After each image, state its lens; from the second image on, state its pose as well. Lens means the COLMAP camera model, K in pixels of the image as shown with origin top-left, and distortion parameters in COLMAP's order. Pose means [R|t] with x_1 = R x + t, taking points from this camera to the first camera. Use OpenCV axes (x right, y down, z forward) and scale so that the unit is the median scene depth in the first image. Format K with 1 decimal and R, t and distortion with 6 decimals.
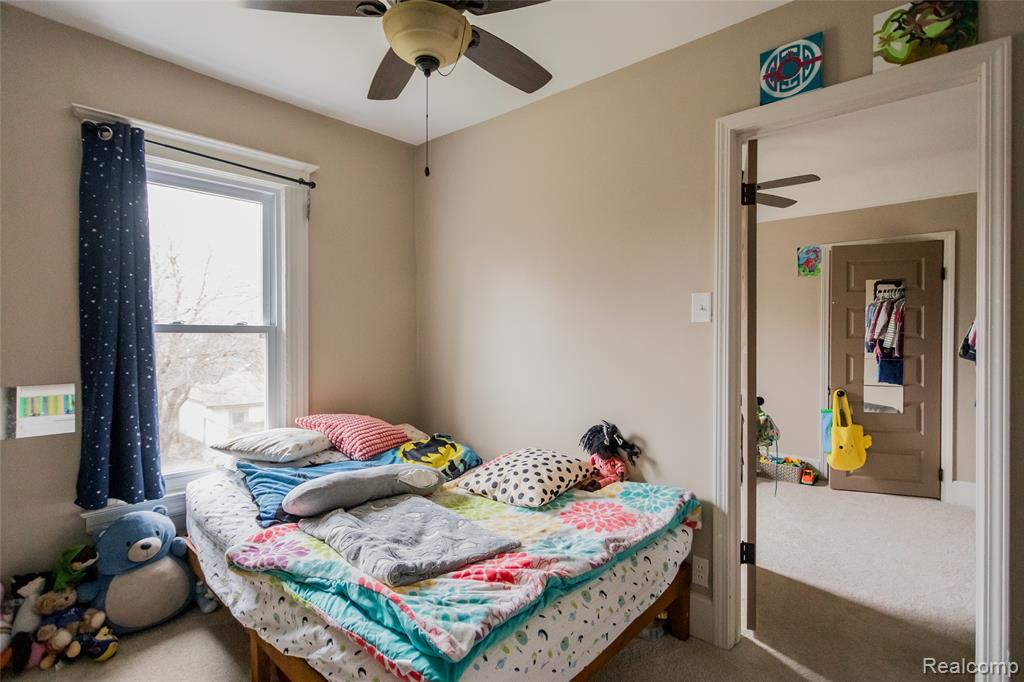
lens RADIAL K [[496.6, 0, 509.5], [0, 496.6, 334.1], [0, 0, 1]] dist [-0.001193, 0.000933]
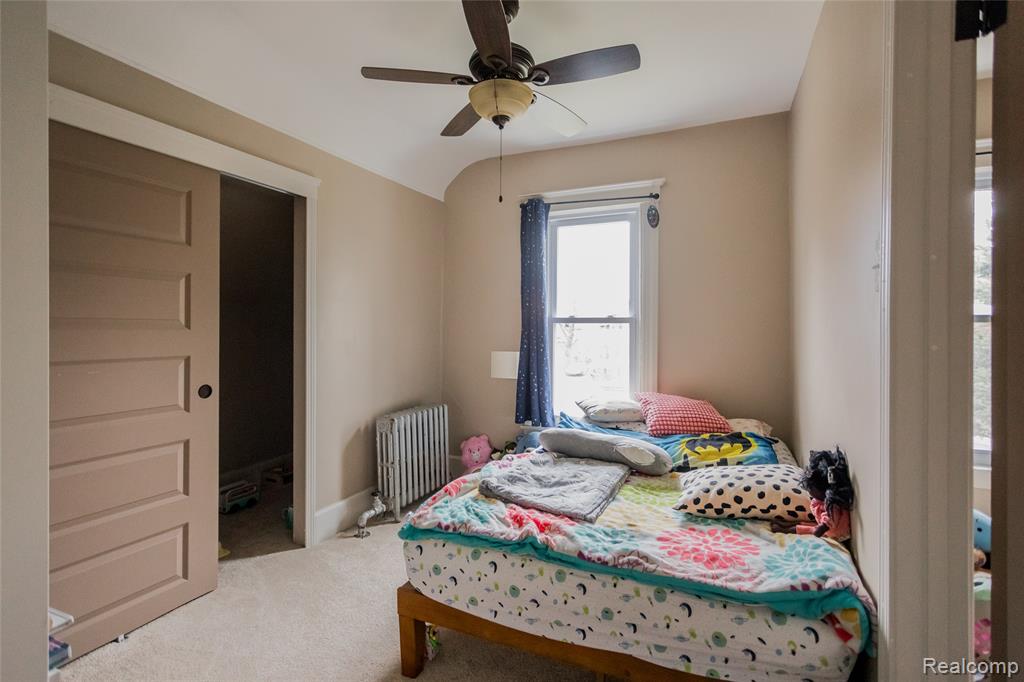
lens RADIAL K [[480.2, 0, 511.4], [0, 480.2, 325.8], [0, 0, 1]] dist [-0.000180, 0.000284]
pose [[0.318748, -0.007079, -0.947813, 0.863197], [-0.002782, 0.999961, -0.008404, 0.023867], [0.947835, 0.005316, 0.318716, 0.485572]]
